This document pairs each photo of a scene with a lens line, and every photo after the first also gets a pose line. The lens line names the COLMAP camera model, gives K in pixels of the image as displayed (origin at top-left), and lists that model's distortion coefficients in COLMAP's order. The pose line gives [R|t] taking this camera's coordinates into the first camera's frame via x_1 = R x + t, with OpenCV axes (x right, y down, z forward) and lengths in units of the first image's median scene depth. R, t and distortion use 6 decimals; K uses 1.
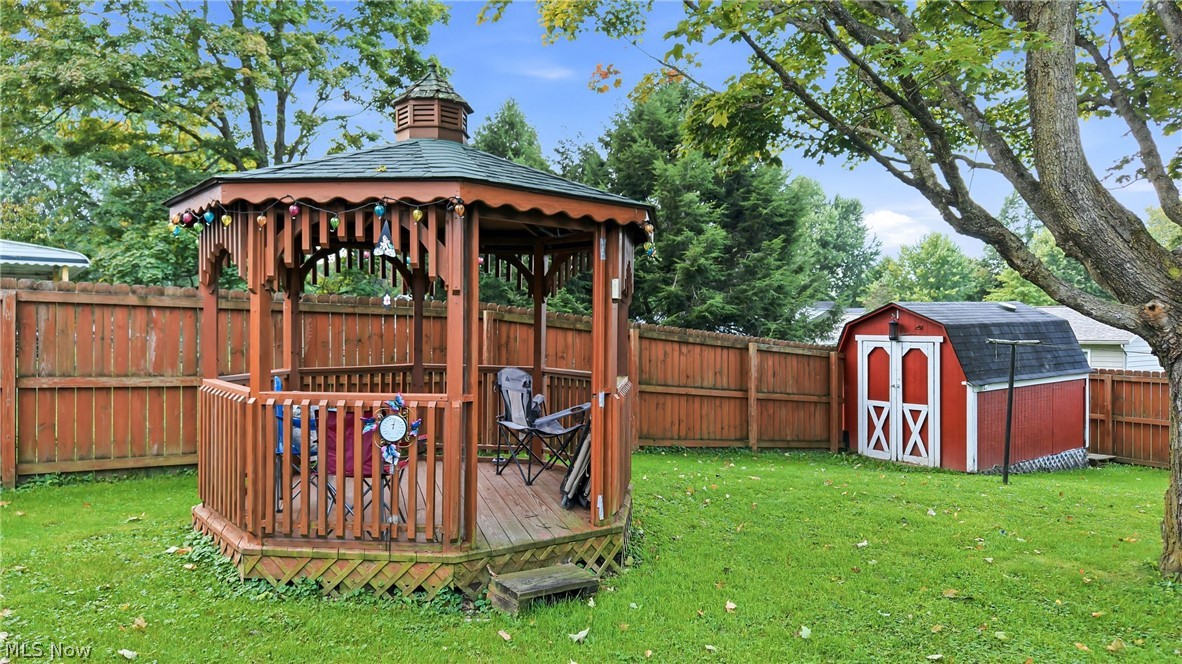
lens RADIAL K [[800.0, 0, 588.1], [0, 800.0, 332.9], [0, 0, 1]] dist [0.023403, -0.019101]
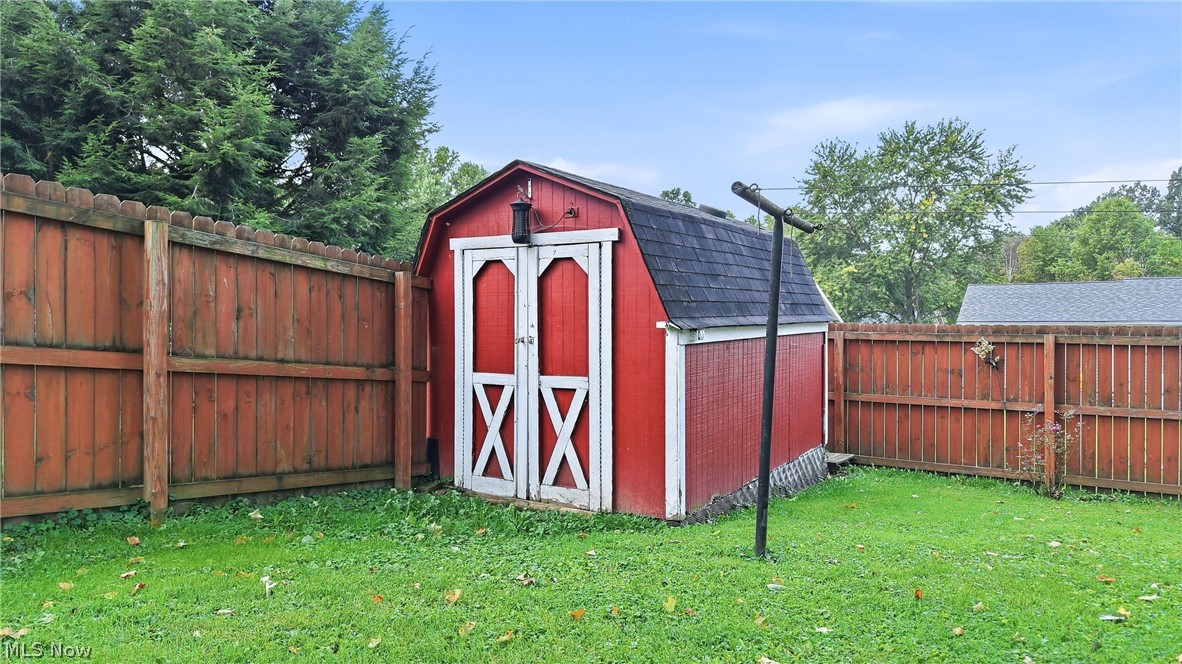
lens RADIAL K [[800.0, 0, 588.7], [0, 800.0, 331.5], [0, 0, 1]] dist [0.023403, -0.019101]
pose [[0.921143, -0.000897, 0.389224, 0.233234], [0.000478, 0.999999, 0.001173, 0.060245], [-0.389225, -0.000894, 0.921142, 0.549852]]
